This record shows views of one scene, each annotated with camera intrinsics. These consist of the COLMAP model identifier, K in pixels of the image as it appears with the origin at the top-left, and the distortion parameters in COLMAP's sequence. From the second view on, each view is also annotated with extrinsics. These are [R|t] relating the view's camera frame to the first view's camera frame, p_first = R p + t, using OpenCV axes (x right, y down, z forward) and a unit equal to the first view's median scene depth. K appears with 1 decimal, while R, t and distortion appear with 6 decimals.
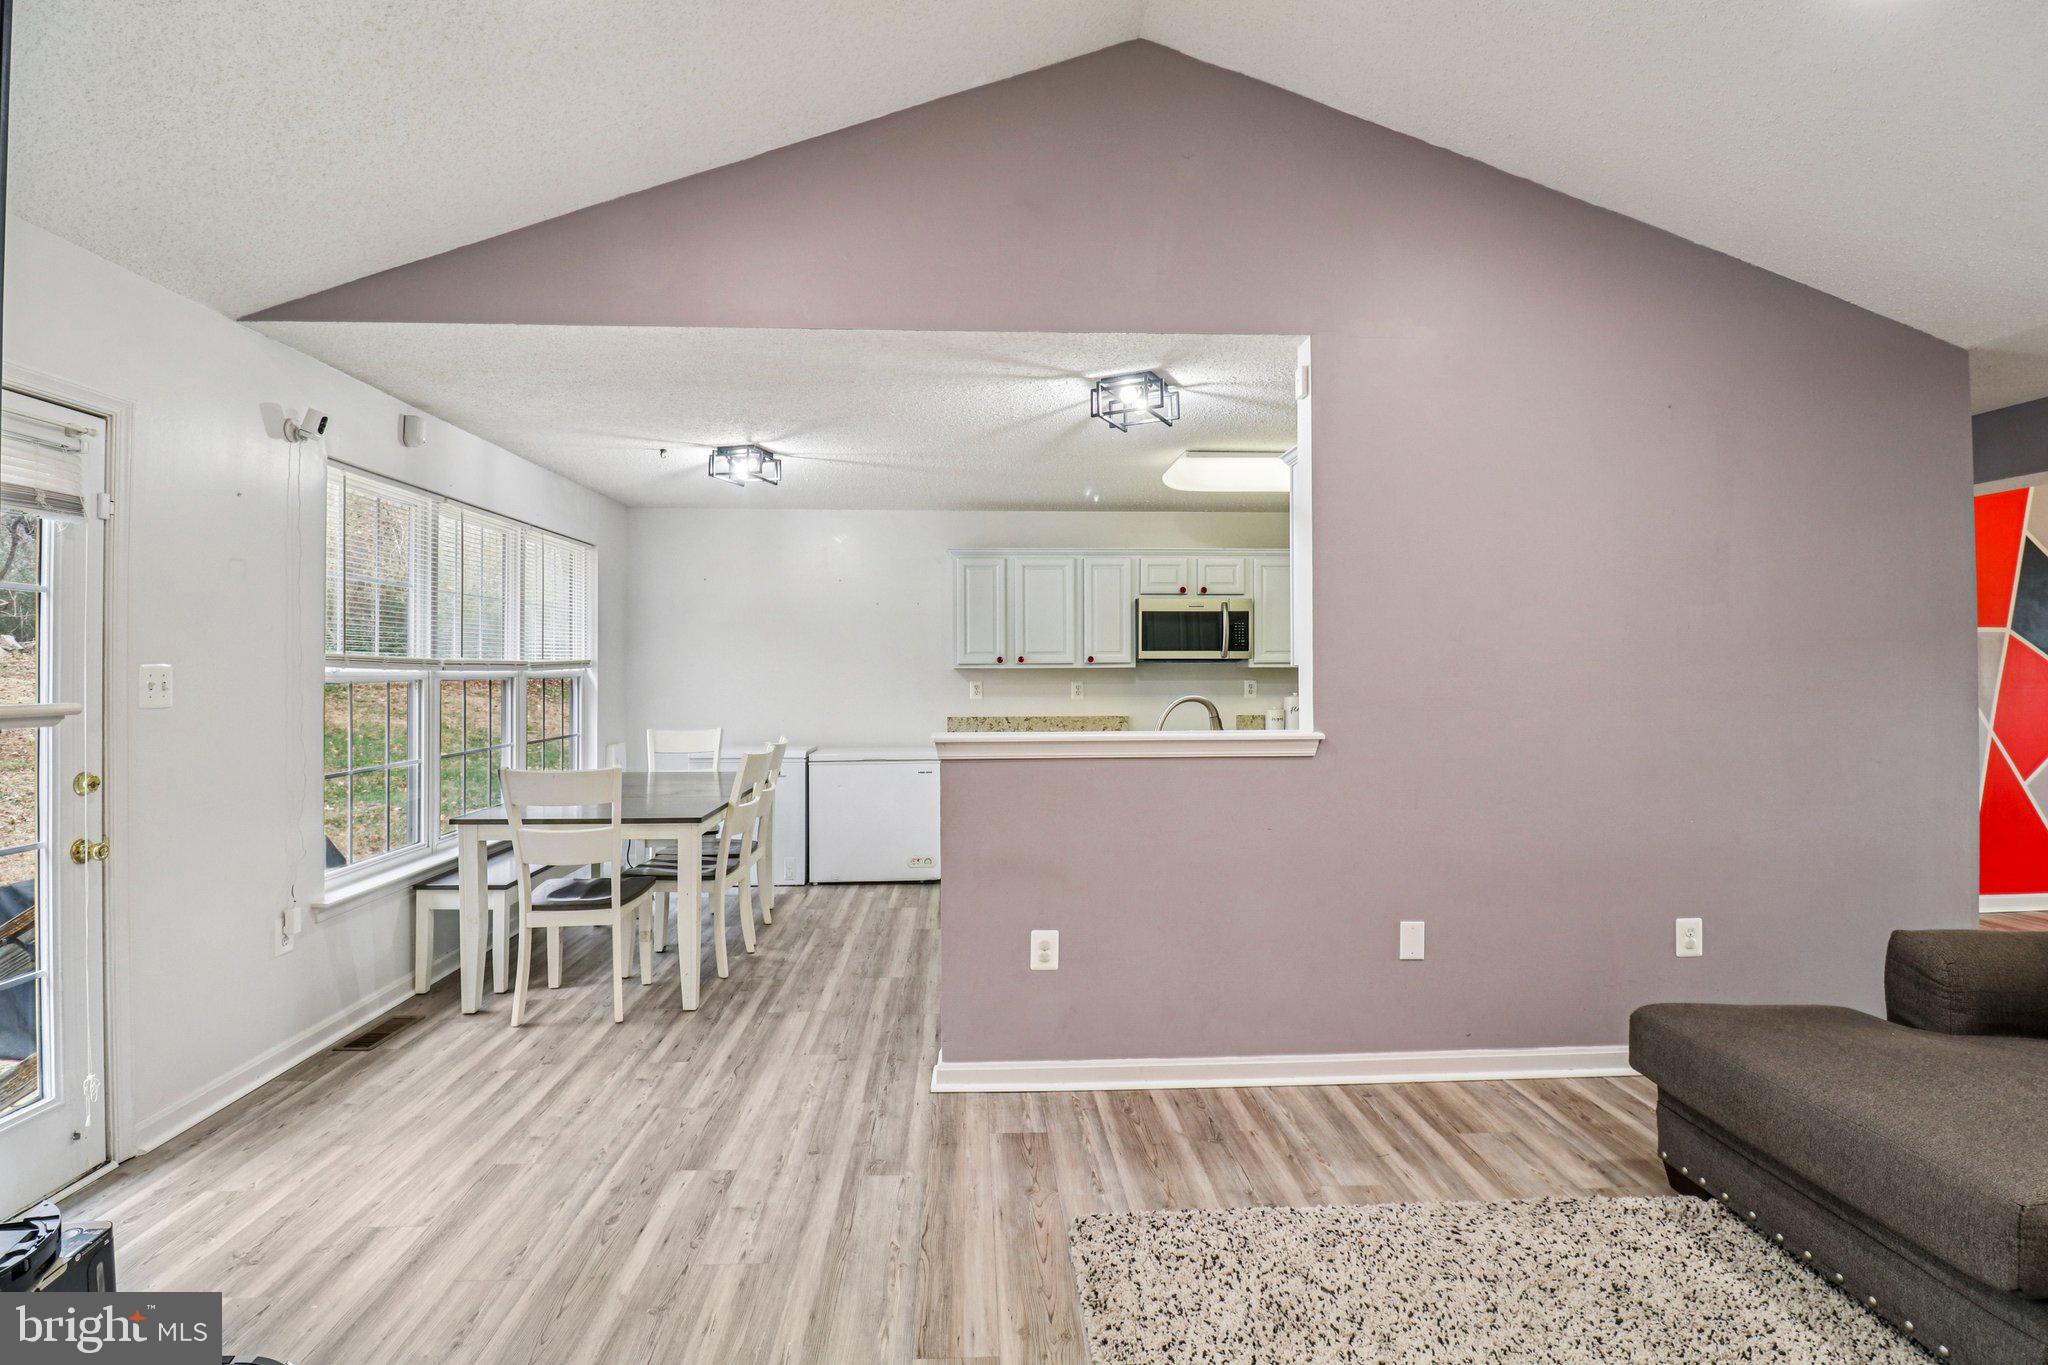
lens RADIAL K [[960.6, 0, 1009.3], [0, 960.6, 673.0], [0, 0, 1]] dist [0.001118, -0.011614]
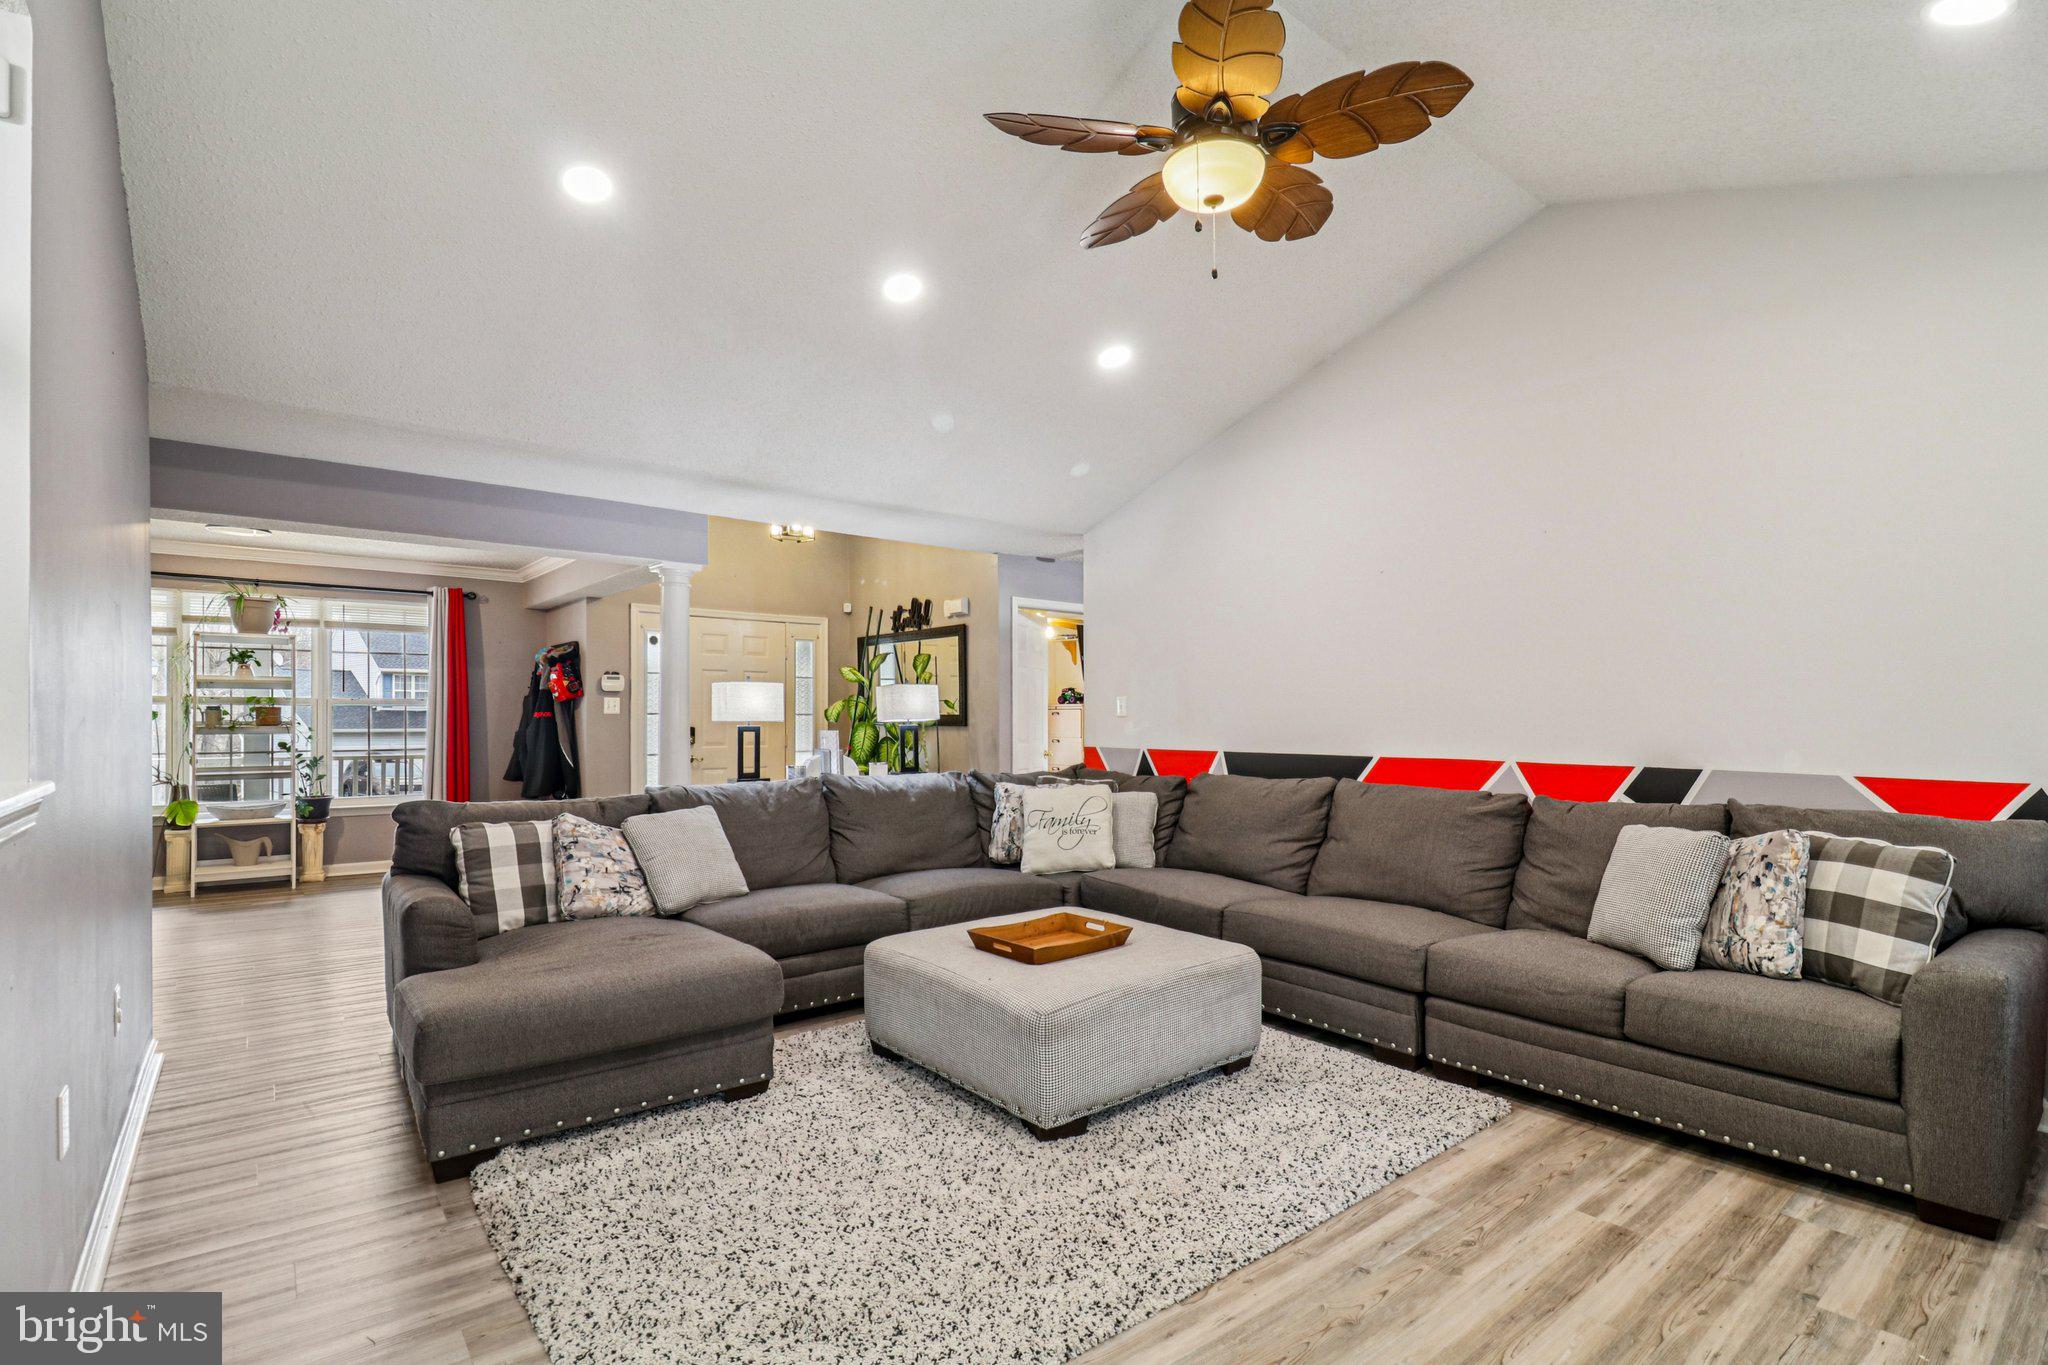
lens RADIAL K [[960.6, 0, 1007.9], [0, 960.6, 723.3], [0, 0, 1]] dist [0.001118, -0.011614]
pose [[-0.582864, -0.005292, 0.812552, -0.365902], [0.001029, 0.999973, 0.007251, 0.025004], [-0.812569, 0.005062, -0.582843, 0.799293]]
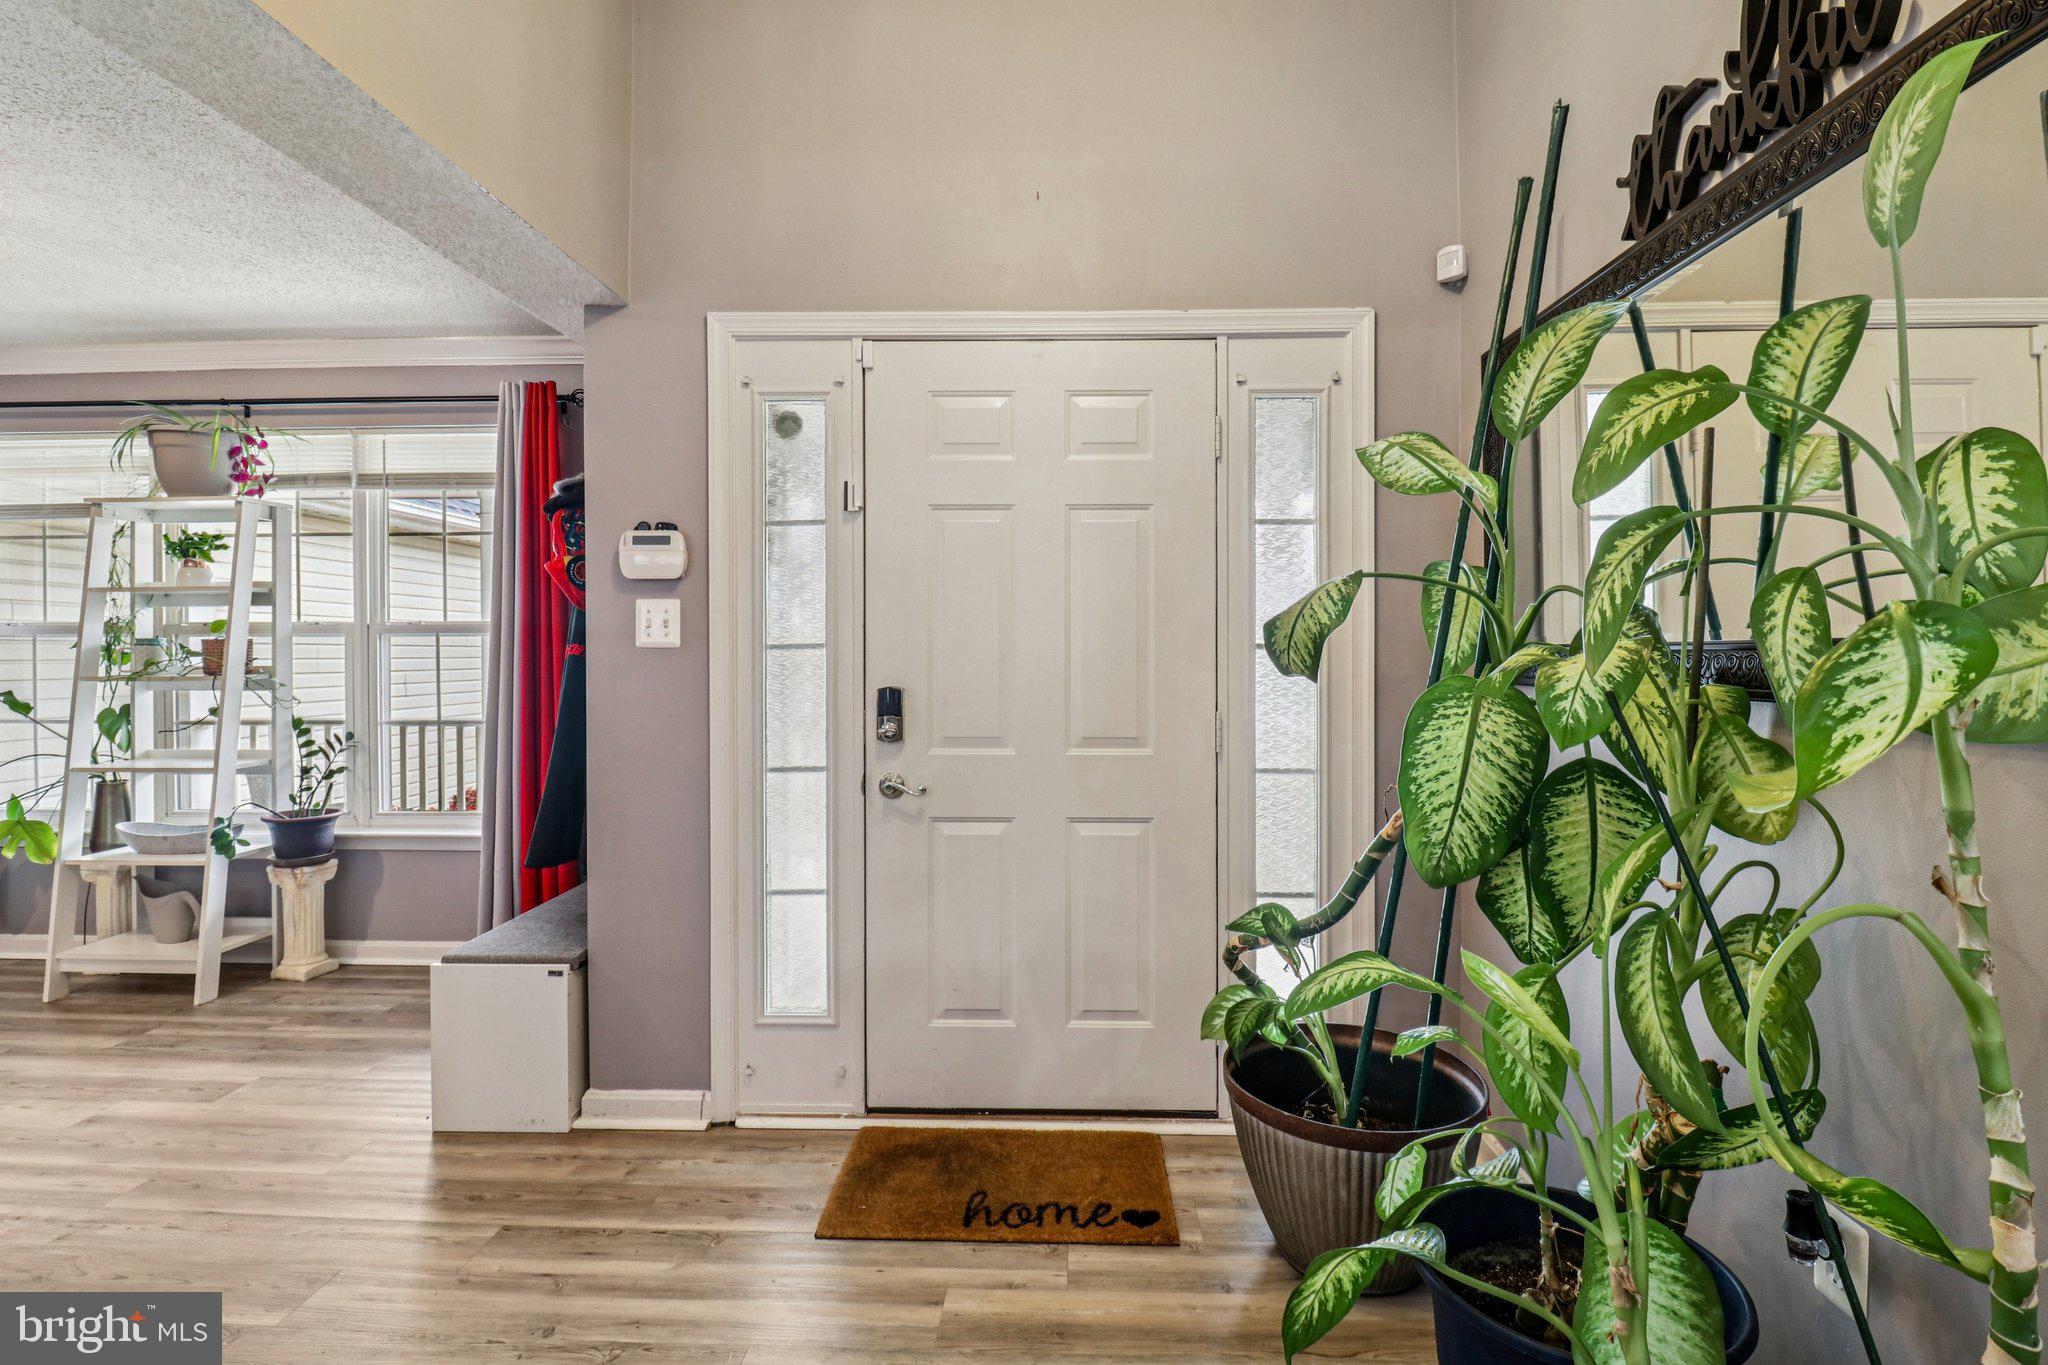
lens RADIAL K [[960.6, 0, 1036.2], [0, 960.6, 664.9], [0, 0, 1]] dist [0.001118, -0.011614]
pose [[0.072569, -0.007433, 0.997336, 1.203226], [0.001881, 0.999971, 0.007316, 0.026495], [-0.997362, 0.001345, 0.072581, -0.076918]]
